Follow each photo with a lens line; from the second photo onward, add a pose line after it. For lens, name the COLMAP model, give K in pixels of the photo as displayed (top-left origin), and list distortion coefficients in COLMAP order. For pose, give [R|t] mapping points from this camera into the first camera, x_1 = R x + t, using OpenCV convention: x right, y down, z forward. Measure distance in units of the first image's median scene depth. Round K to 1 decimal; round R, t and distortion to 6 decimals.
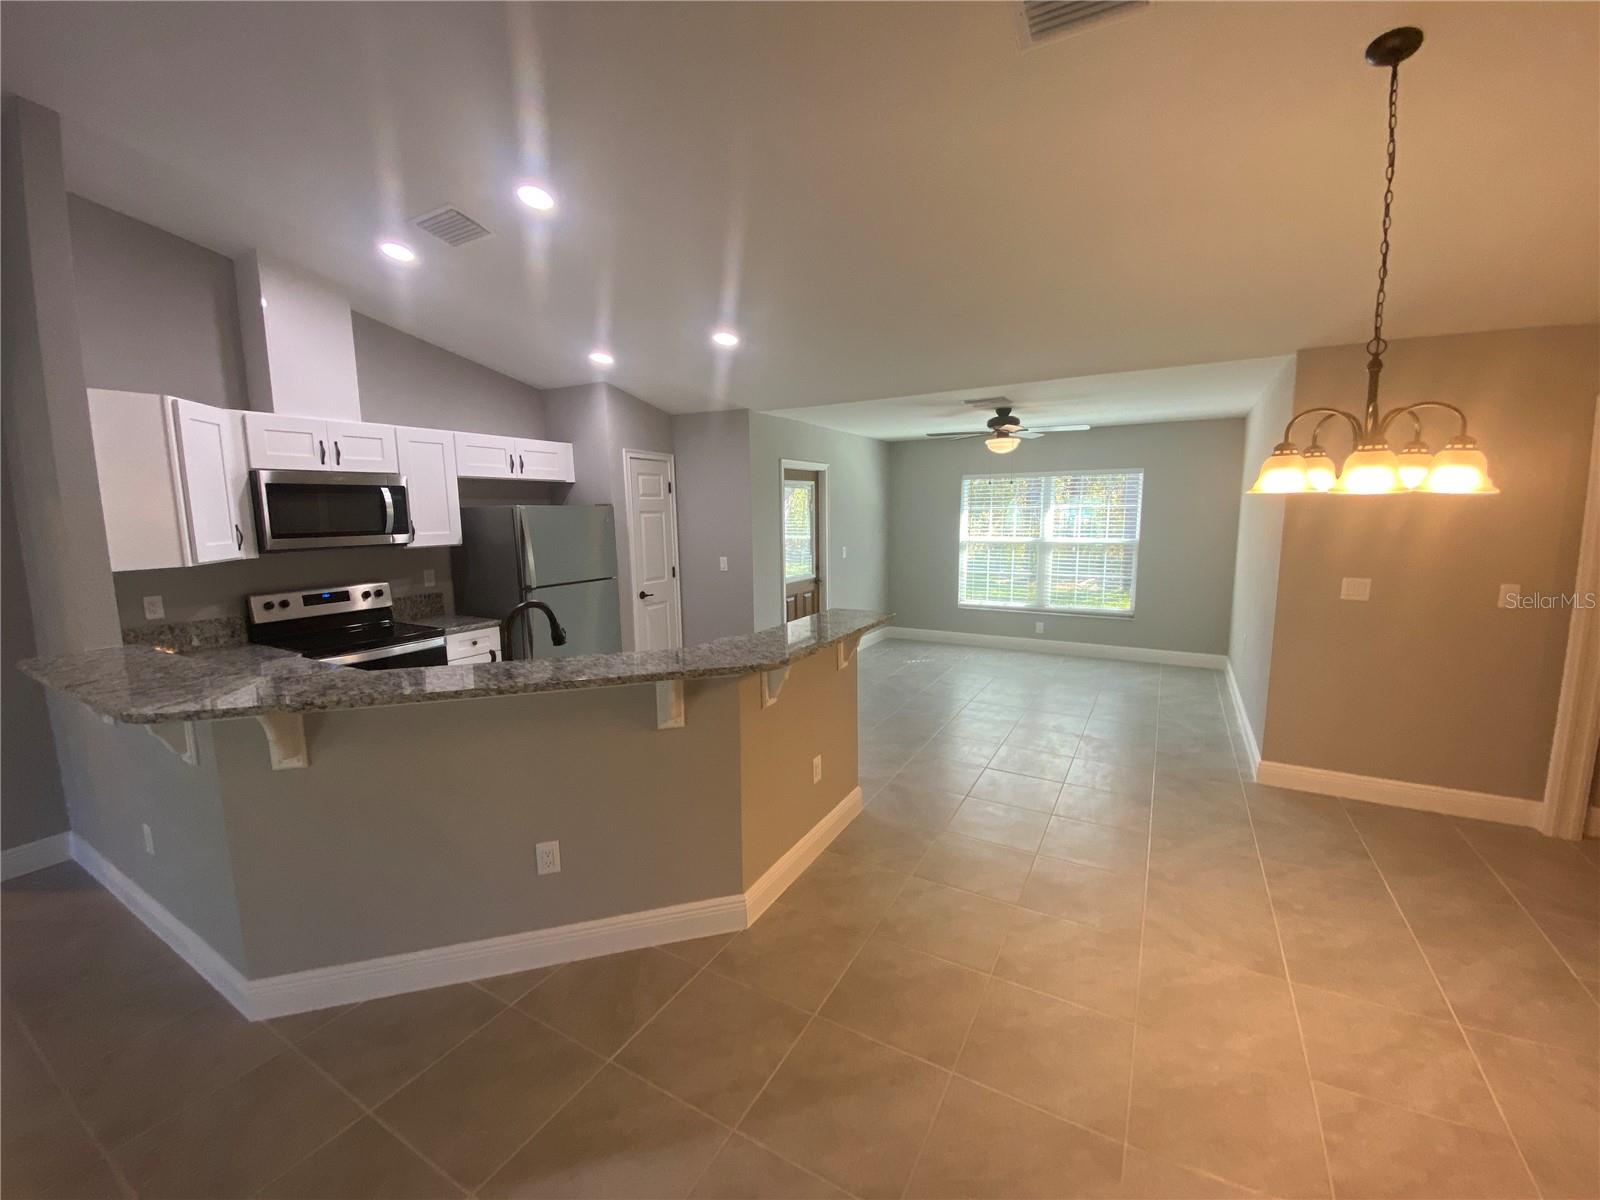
lens RADIAL K [[653.0, 0, 795.8], [0, 653.0, 595.2], [0, 0, 1]] dist [0.022014, -0.020653]
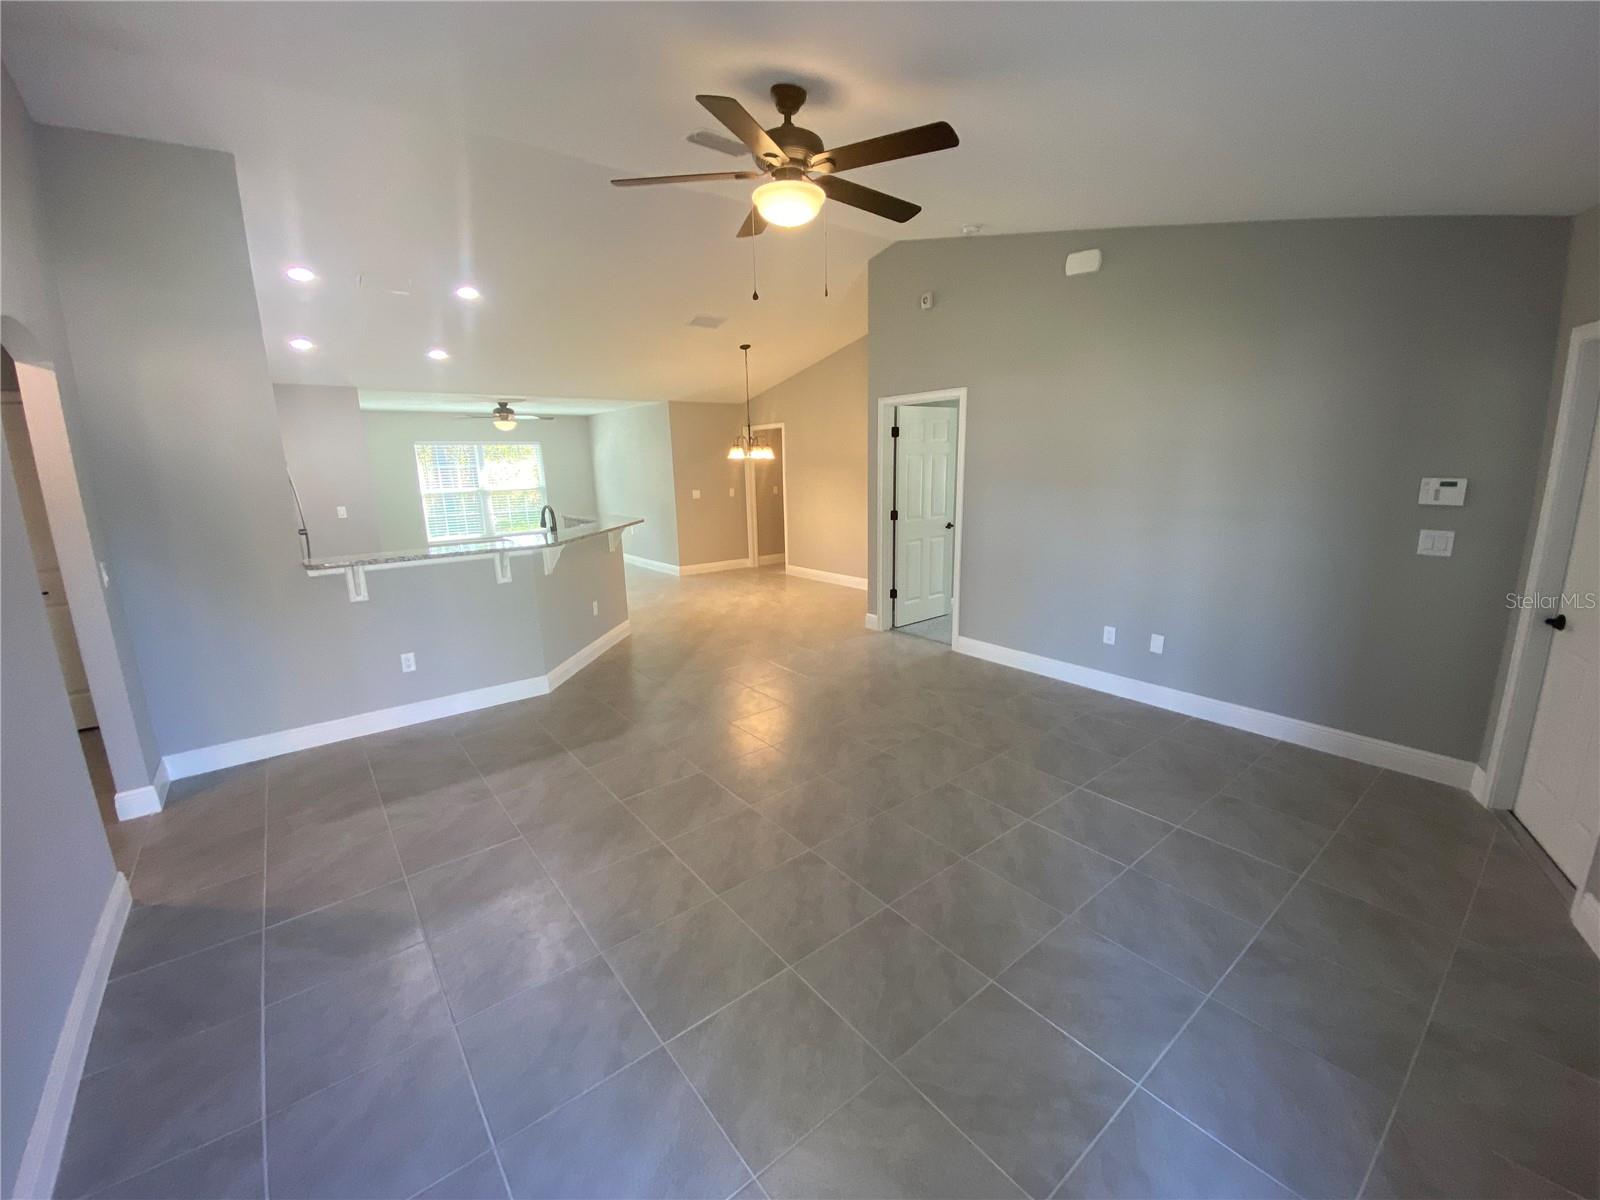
lens RADIAL K [[653.0, 0, 795.8], [0, 653.0, 595.2], [0, 0, 1]] dist [0.022014, -0.020653]
pose [[0.391448, -0.186157, 0.901174, -0.920659], [0.135253, 0.980327, 0.143757, 0.041061], [-0.910206, 0.065613, 0.408926, -0.272474]]
